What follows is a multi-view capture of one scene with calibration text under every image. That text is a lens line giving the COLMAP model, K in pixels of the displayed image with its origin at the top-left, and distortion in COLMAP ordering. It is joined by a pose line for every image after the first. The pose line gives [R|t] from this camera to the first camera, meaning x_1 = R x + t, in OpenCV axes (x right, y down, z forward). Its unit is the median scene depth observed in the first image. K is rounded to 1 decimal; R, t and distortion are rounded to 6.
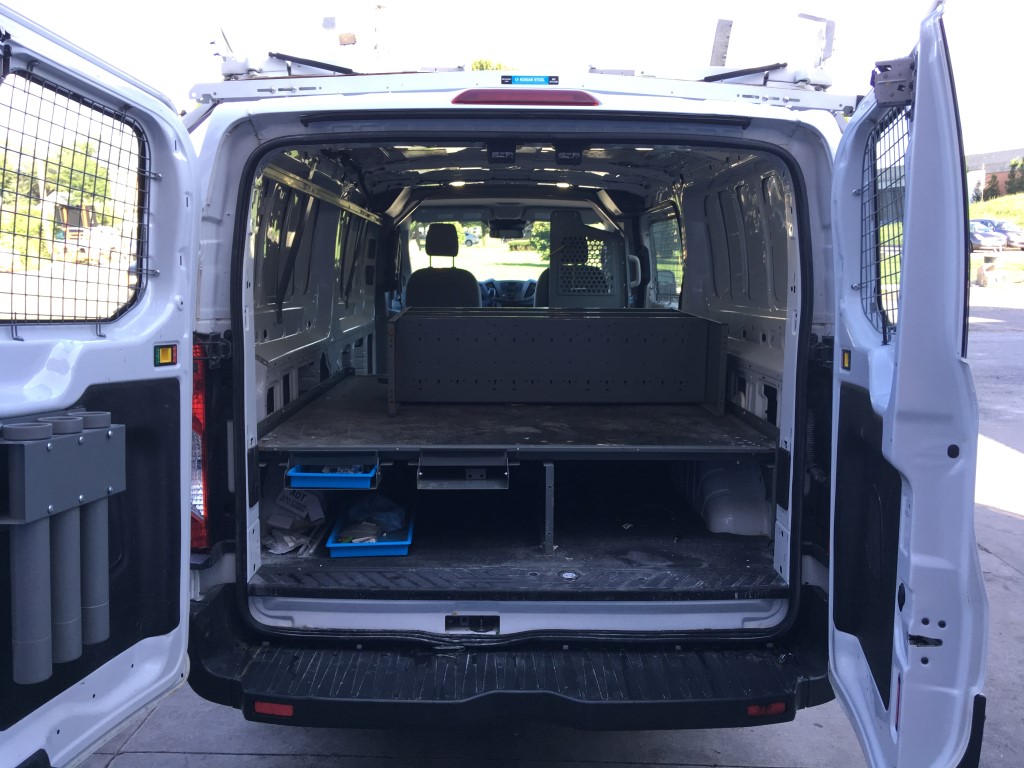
lens RADIAL K [[865.9, 0, 516.4], [0, 865.9, 392.8], [0, 0, 1]] dist [0.100576, -0.162079]
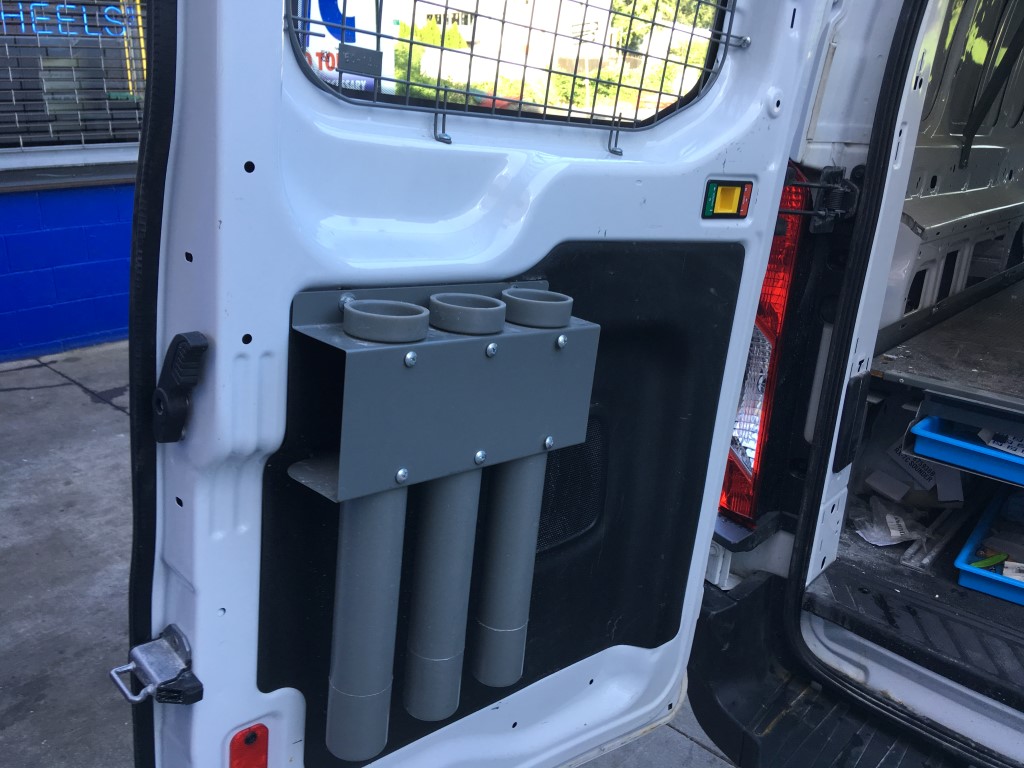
lens RADIAL K [[871.6, 0, 522.2], [0, 871.6, 383.0], [0, 0, 1]] dist [0.119065, -0.177473]
pose [[0.751196, 0.236714, -0.616174, -0.099019], [-0.138130, 0.969191, 0.203933, -0.020246], [0.645464, -0.068081, 0.760750, 0.375458]]
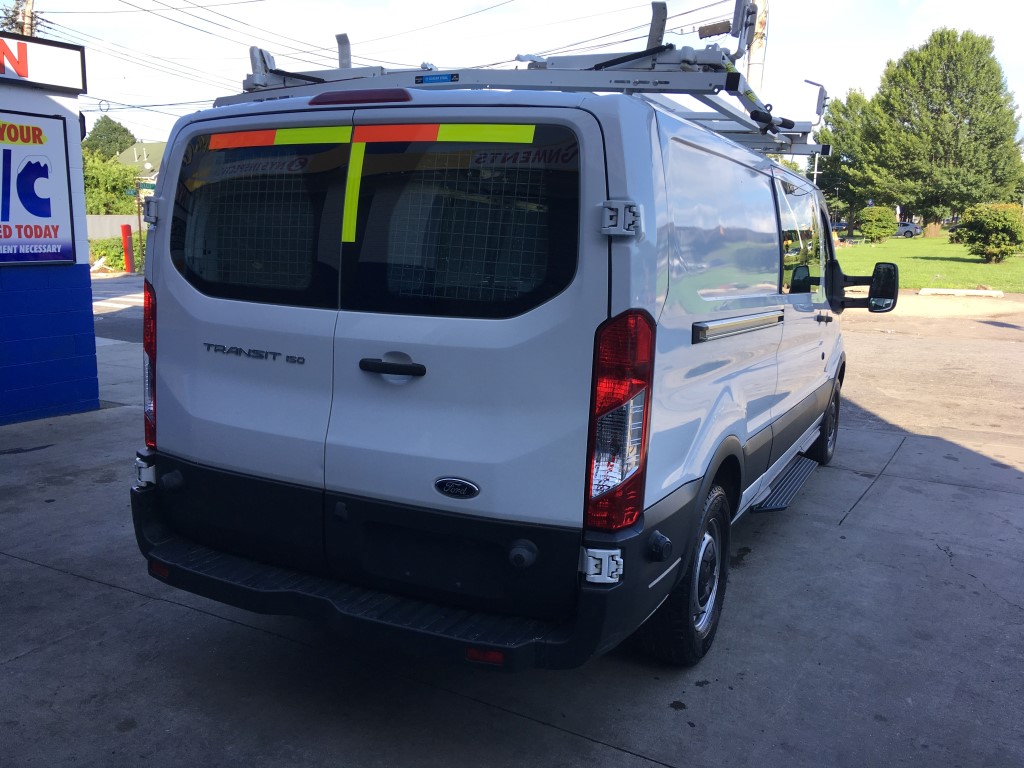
lens RADIAL K [[871.6, 0, 522.2], [0, 871.6, 383.0], [0, 0, 1]] dist [0.119065, -0.177473]
pose [[0.882319, 0.093642, -0.461242, 0.729275], [-0.094770, 0.995282, 0.020776, -0.001561], [0.461012, 0.025381, 0.887031, 0.056406]]
